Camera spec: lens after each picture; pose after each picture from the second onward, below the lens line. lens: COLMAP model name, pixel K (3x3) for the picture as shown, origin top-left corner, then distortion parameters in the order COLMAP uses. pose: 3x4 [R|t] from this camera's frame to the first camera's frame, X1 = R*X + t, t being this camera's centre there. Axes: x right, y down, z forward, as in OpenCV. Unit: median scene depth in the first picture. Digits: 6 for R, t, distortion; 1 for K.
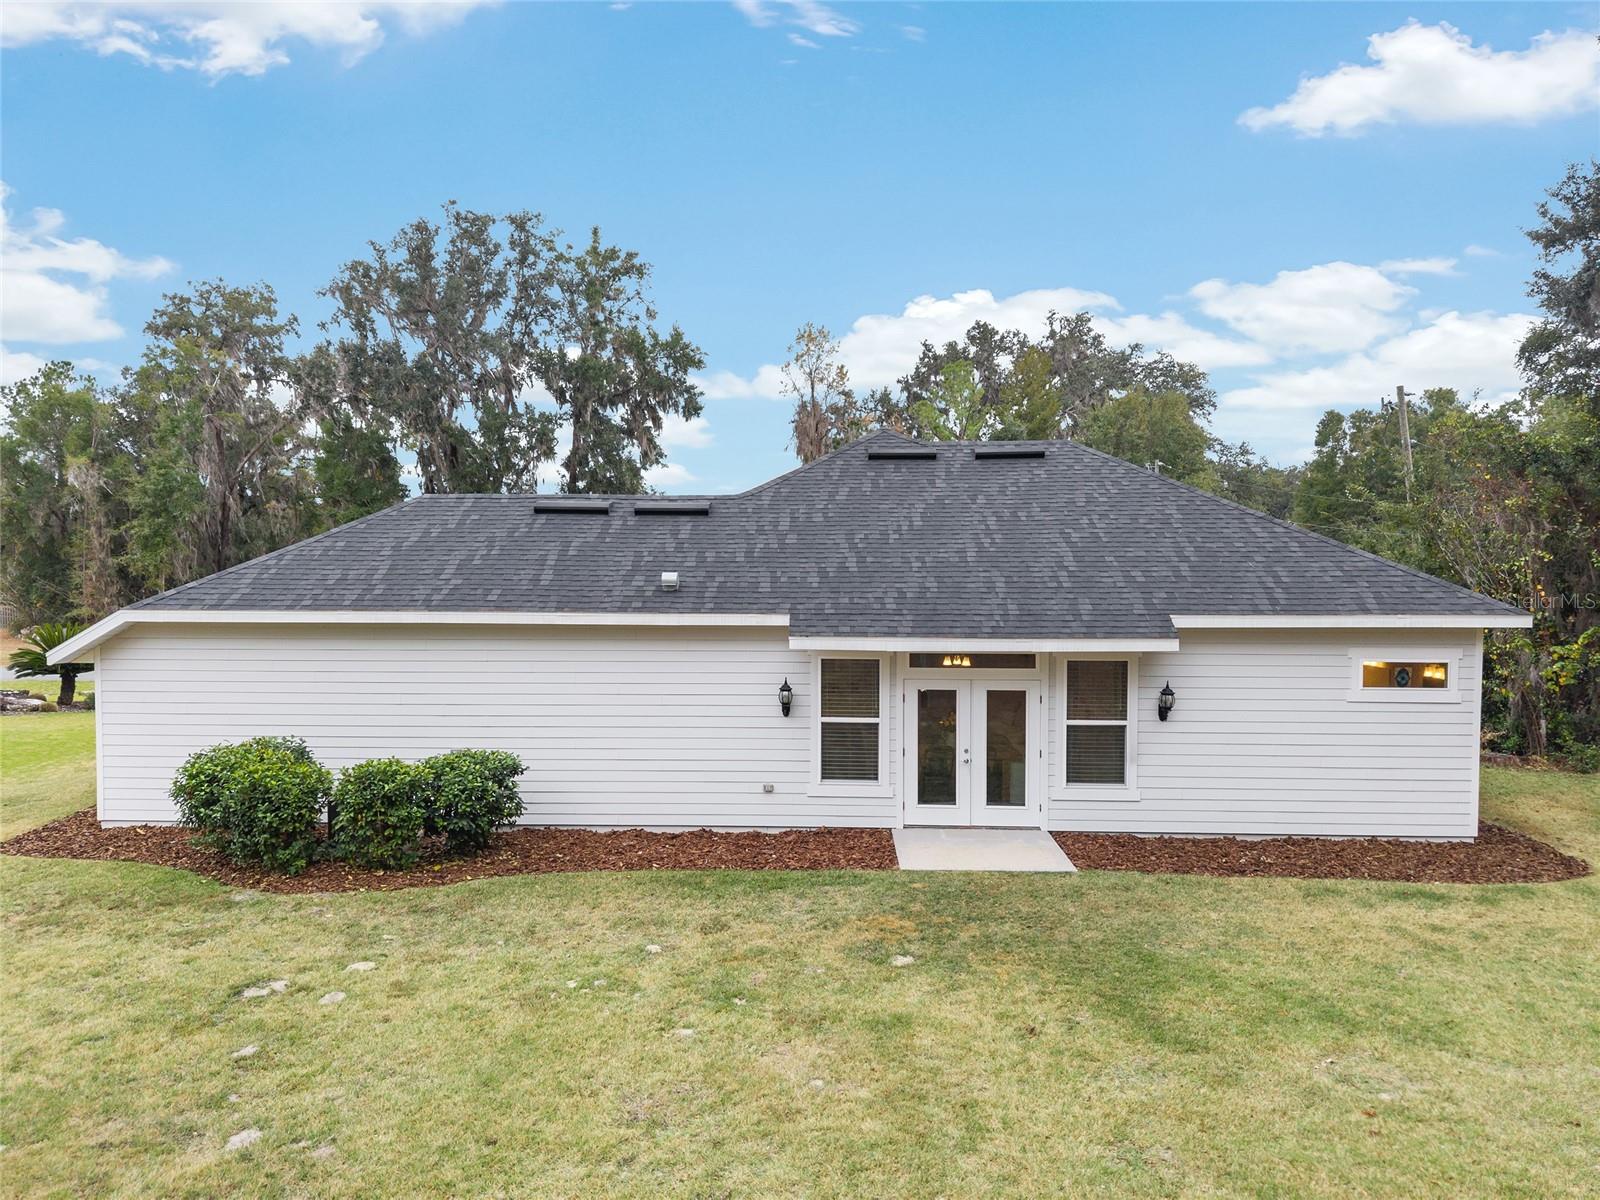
lens RADIAL K [[1070.3, 0, 790.0], [0, 1070.3, 602.1], [0, 0, 1]] dist [0.019761, -0.012224]
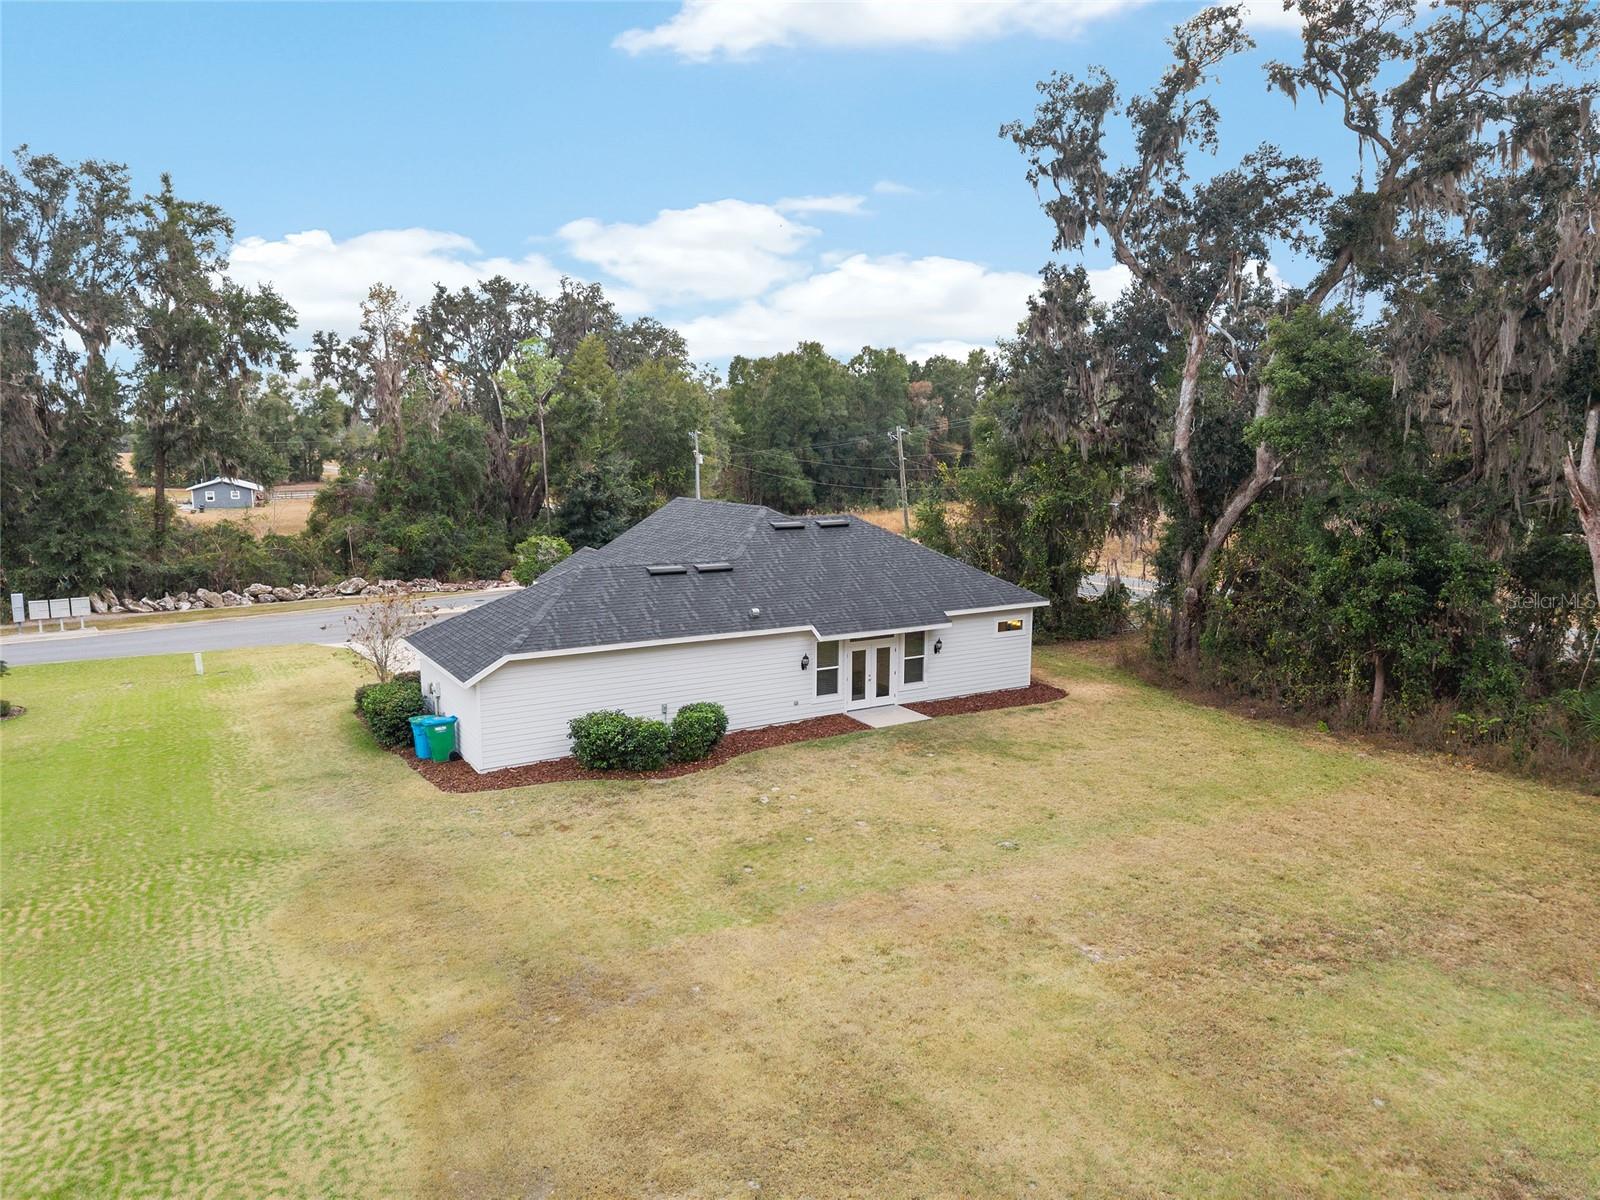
lens RADIAL K [[1070.3, 0, 790.9], [0, 1070.3, 589.7], [0, 0, 1]] dist [0.019761, -0.012224]
pose [[0.834532, -0.073905, 0.545980, -1.203605], [0.016691, 0.993899, 0.109024, -0.294017], [-0.550706, -0.081871, 0.830674, -0.789159]]
